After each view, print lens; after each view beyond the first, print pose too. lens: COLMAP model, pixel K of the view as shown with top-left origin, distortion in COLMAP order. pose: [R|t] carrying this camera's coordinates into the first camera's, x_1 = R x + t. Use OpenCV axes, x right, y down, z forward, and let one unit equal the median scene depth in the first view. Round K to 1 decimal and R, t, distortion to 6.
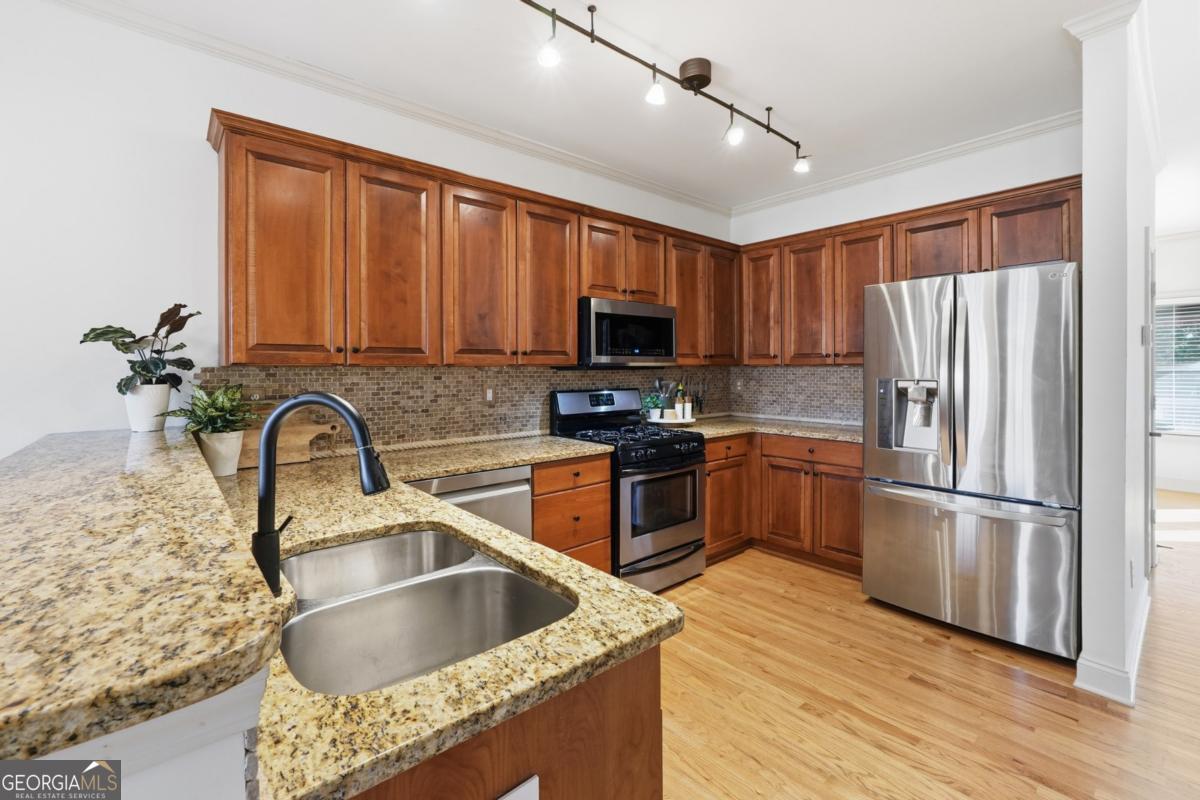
lens RADIAL K [[508.1, 0, 594.7], [0, 508.1, 373.6], [0, 0, 1]] dist [-0.002334, -0.000160]
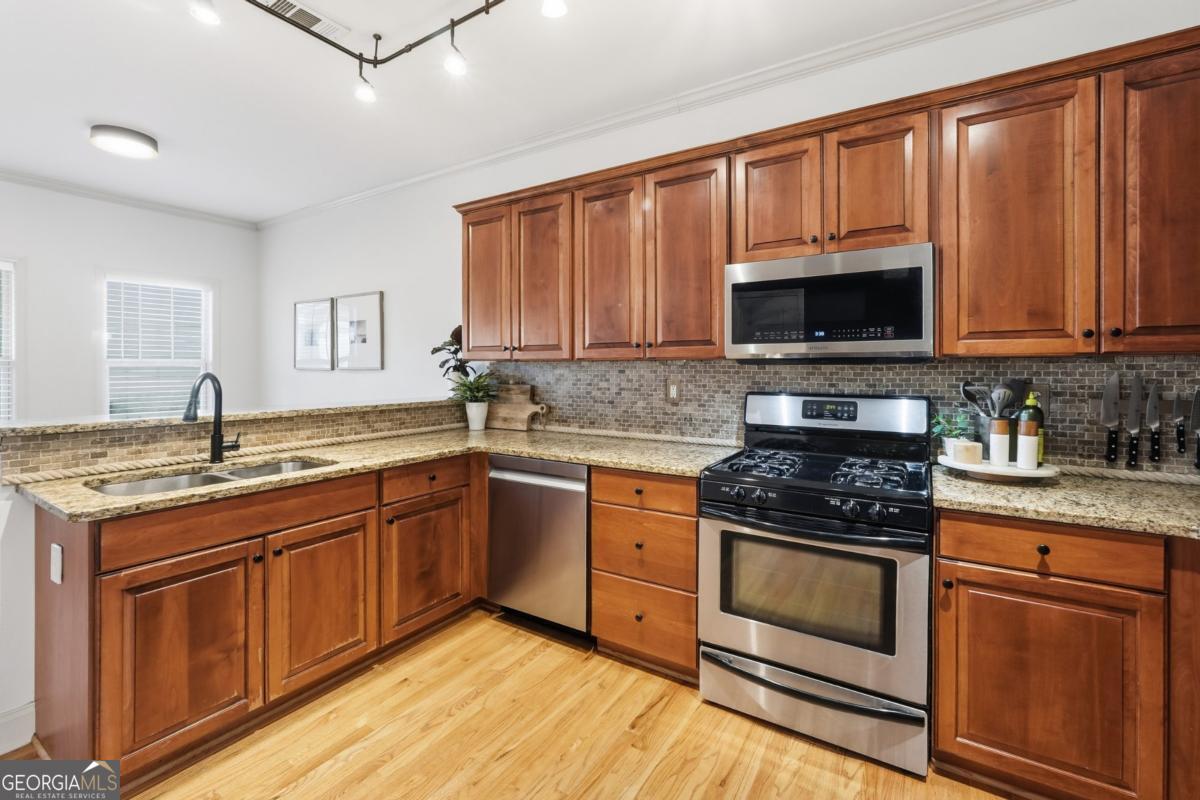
lens RADIAL K [[534.1, 0, 597.3], [0, 534.1, 364.4], [0, 0, 1]] dist [0.001228, 0.000044]
pose [[0.292663, 0.004983, -0.956203, 0.691449], [-0.004665, 0.999982, 0.003784, -0.009513], [0.956204, 0.003354, 0.292681, 0.614185]]
